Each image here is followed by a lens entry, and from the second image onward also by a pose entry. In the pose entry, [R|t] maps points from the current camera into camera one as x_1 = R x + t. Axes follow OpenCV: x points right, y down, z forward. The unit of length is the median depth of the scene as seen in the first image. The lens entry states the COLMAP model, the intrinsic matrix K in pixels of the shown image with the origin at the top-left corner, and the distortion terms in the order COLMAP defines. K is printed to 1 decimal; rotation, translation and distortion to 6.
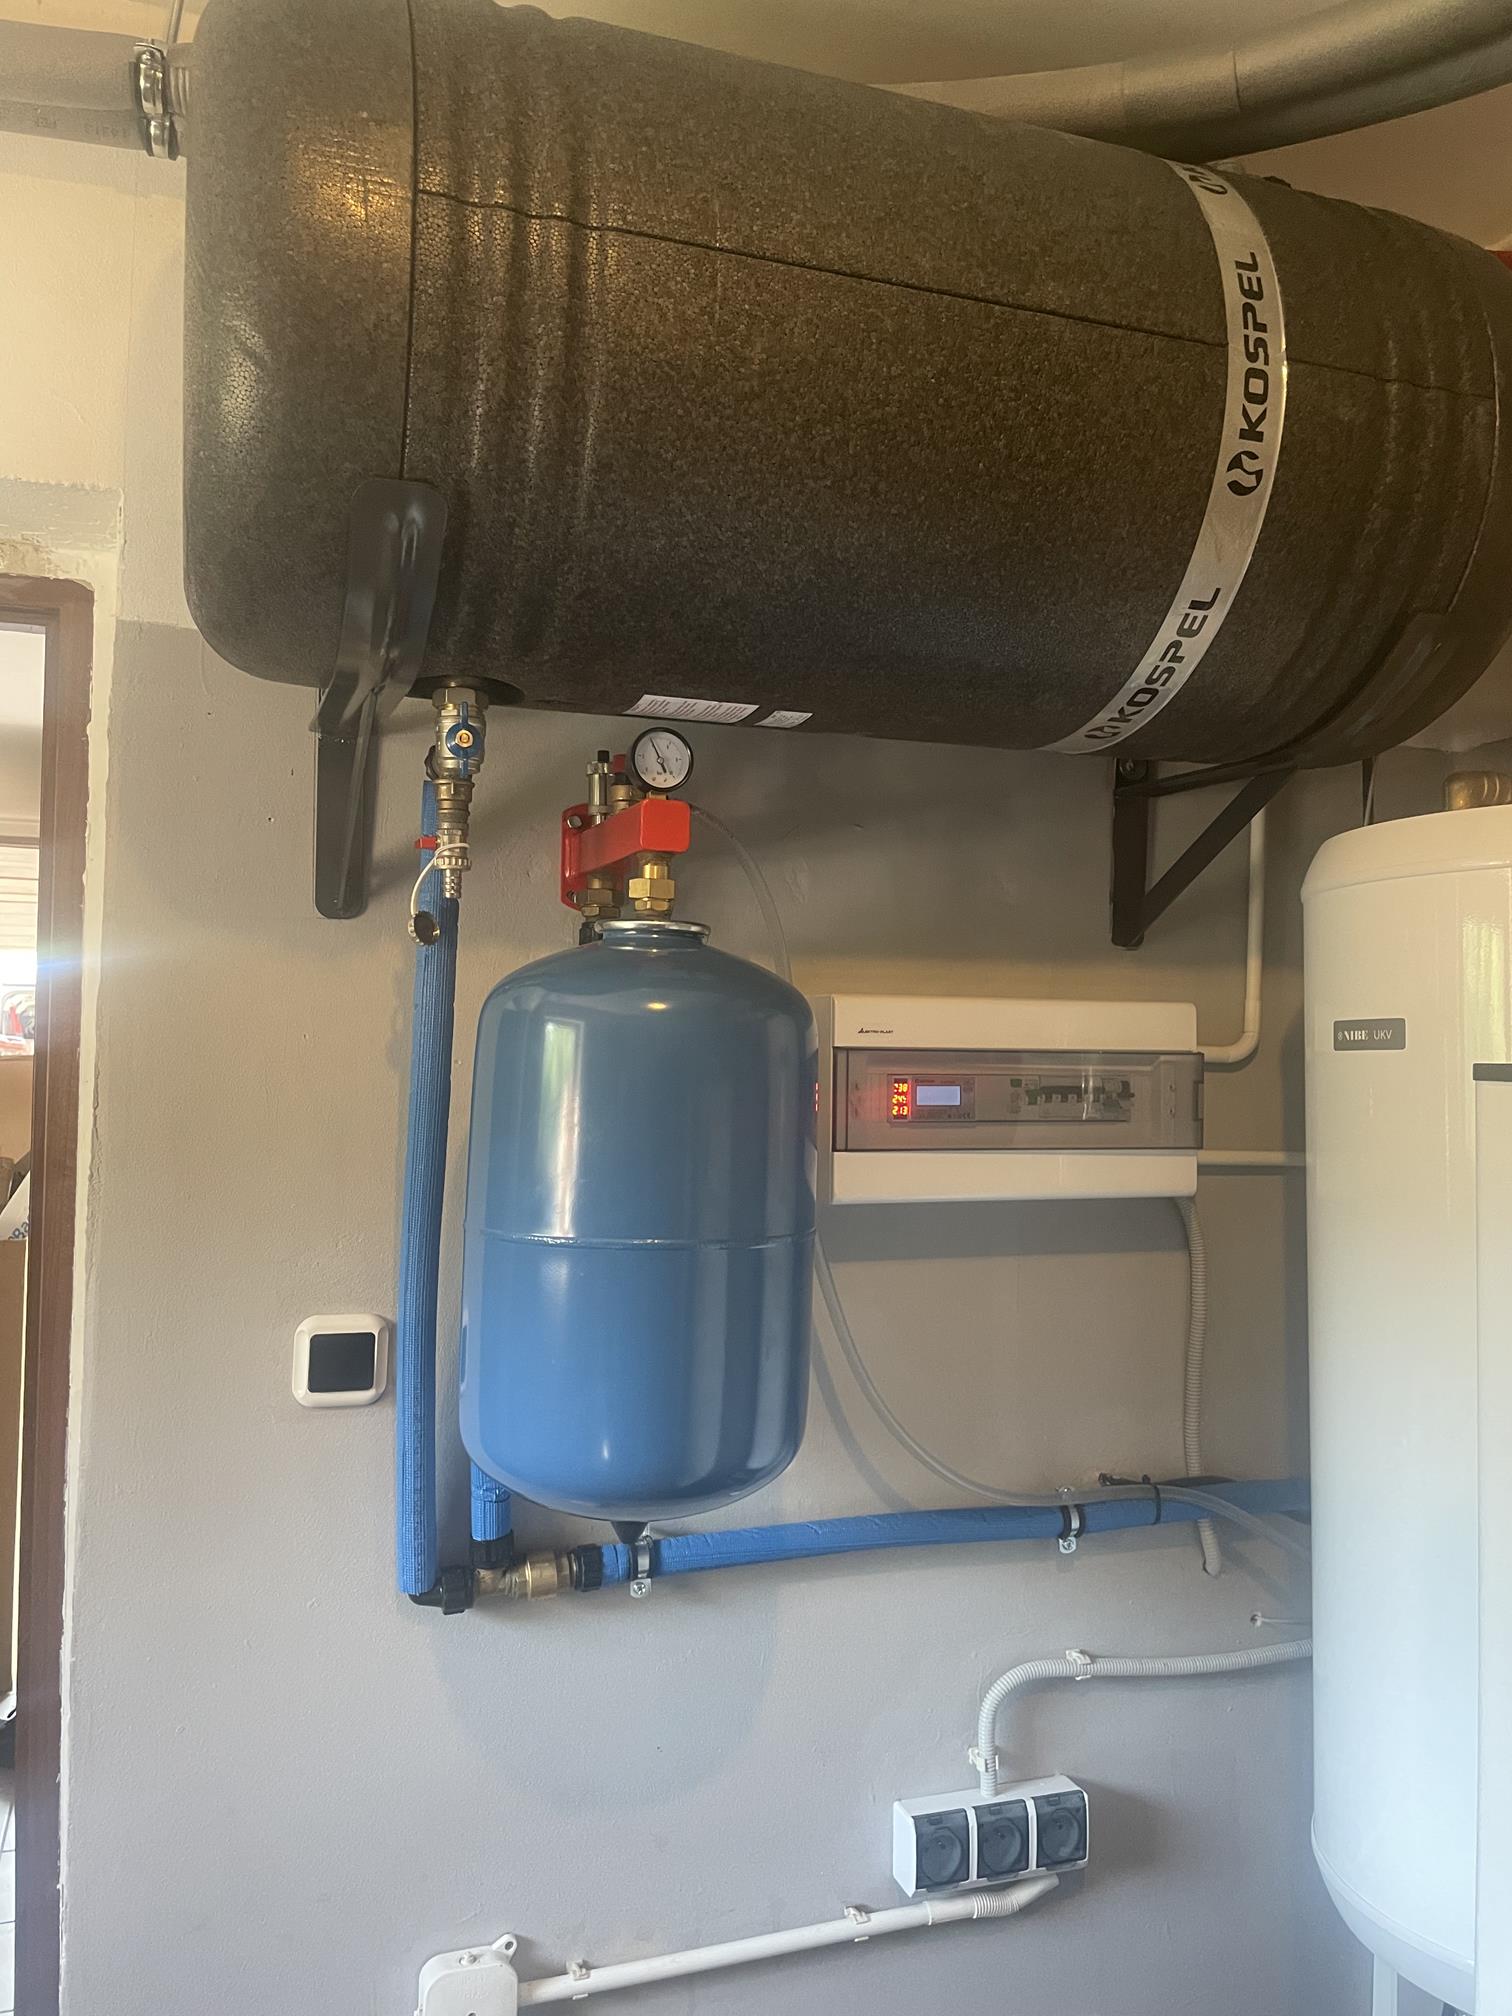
lens RADIAL K [[1566.5, 0, 743.9], [0, 1566.5, 1012.2], [0, 0, 1]] dist [0.093787, -0.137753]
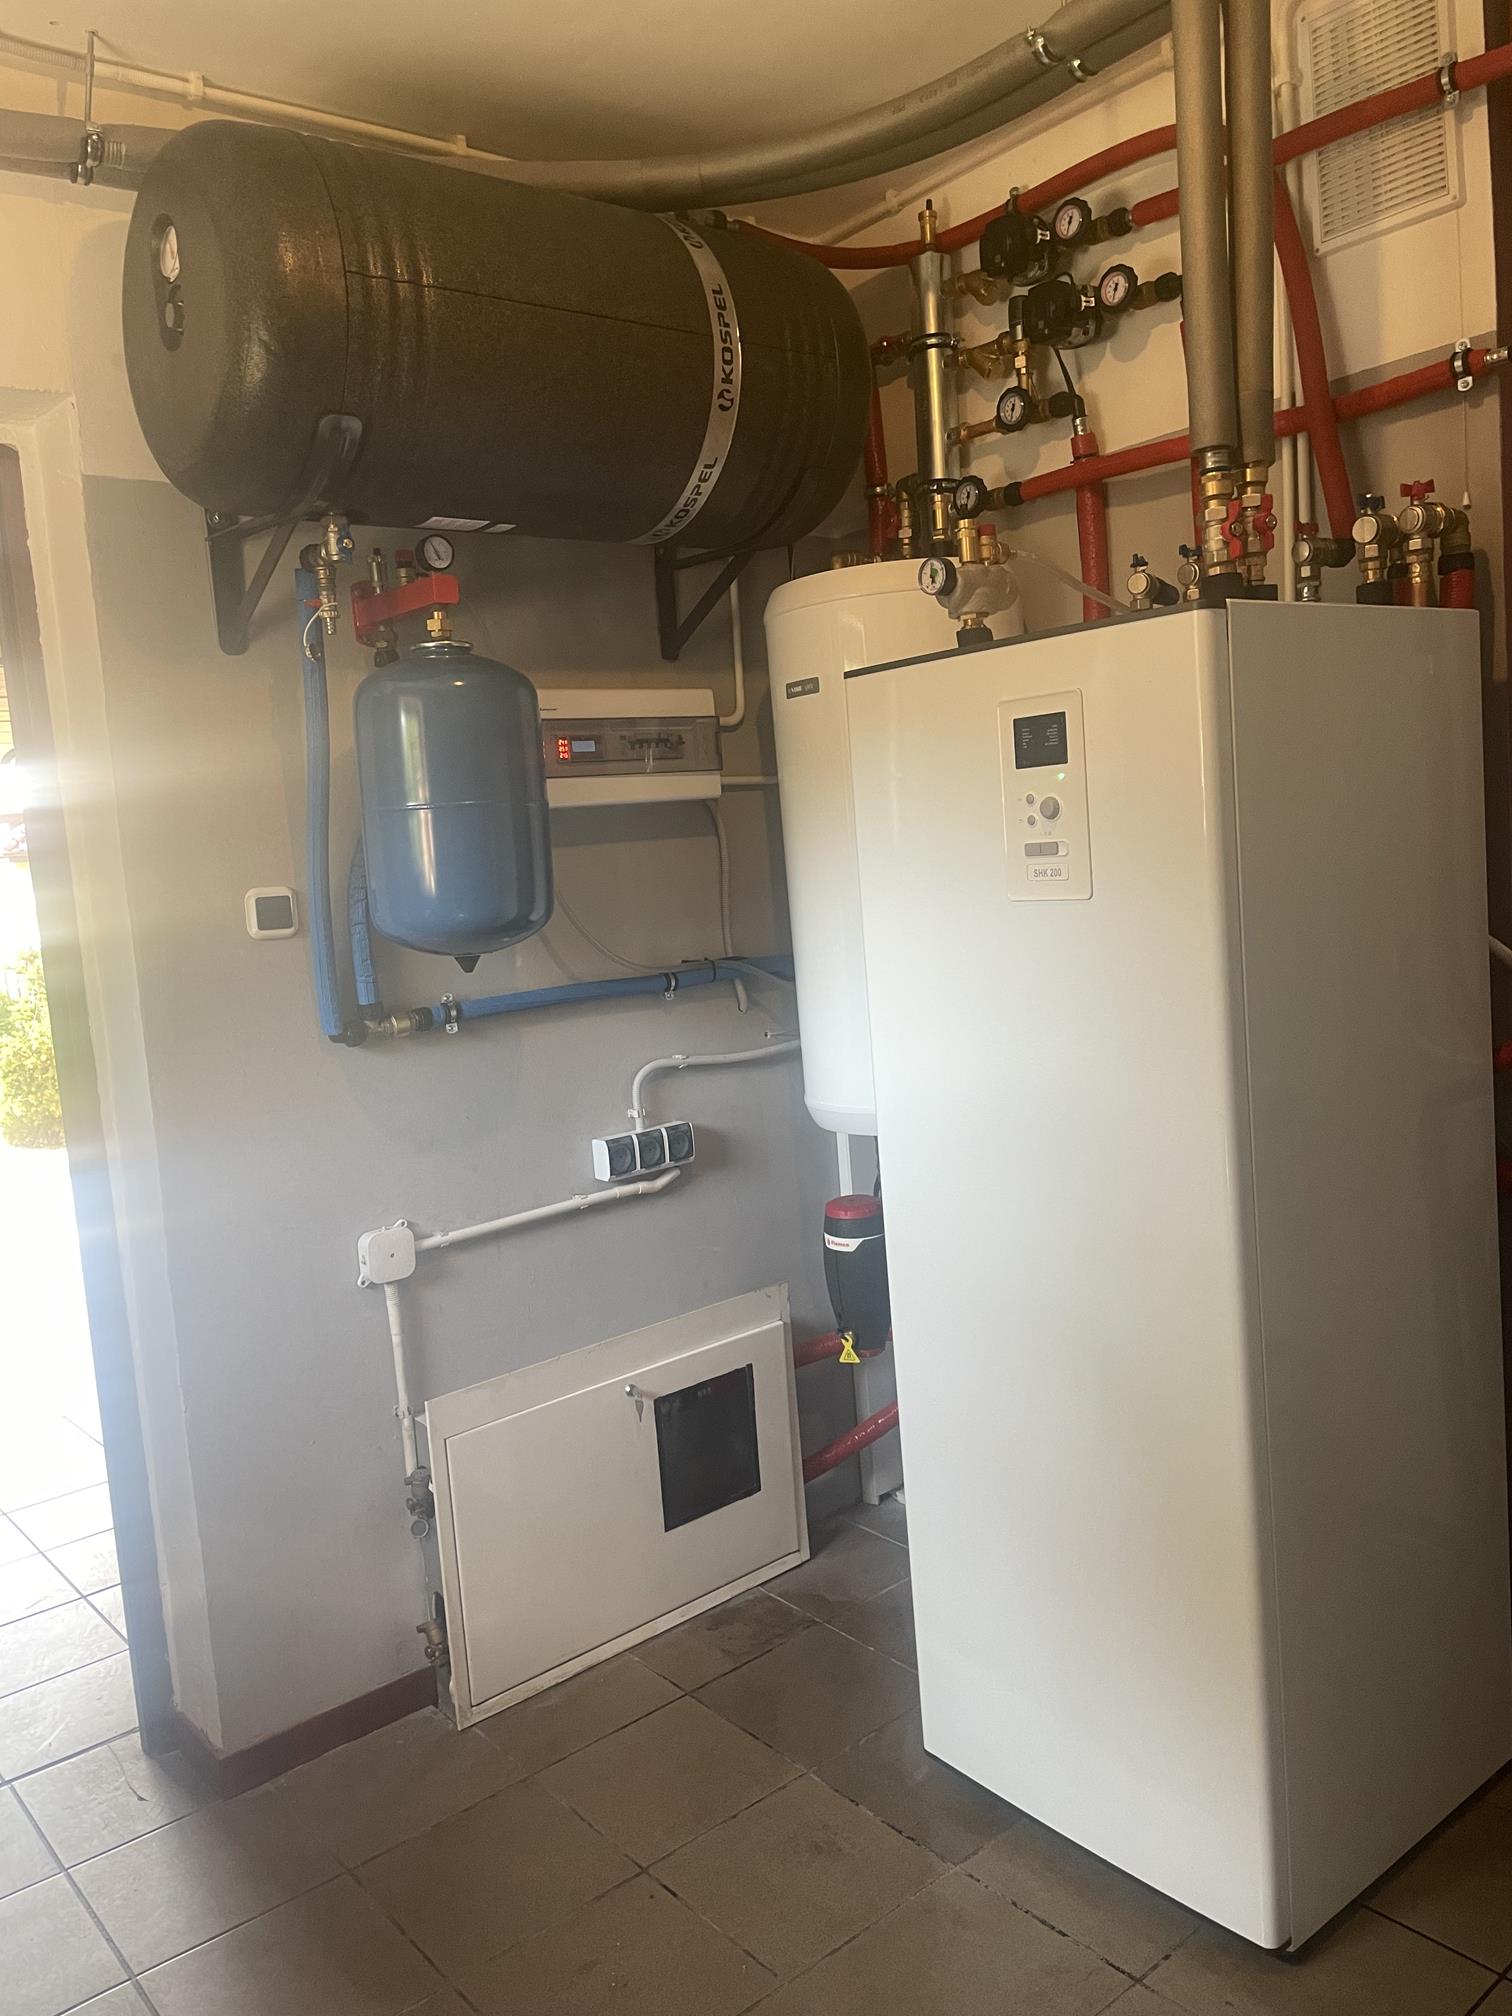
lens RADIAL K [[1566.5, 0, 743.9], [0, 1566.5, 1012.2], [0, 0, 1]] dist [0.093787, -0.137753]
pose [[0.939118, -0.121493, 0.321397, -0.354721], [0.080216, 0.987075, 0.138738, 0.134102], [-0.334099, -0.104510, 0.936726, -0.857293]]
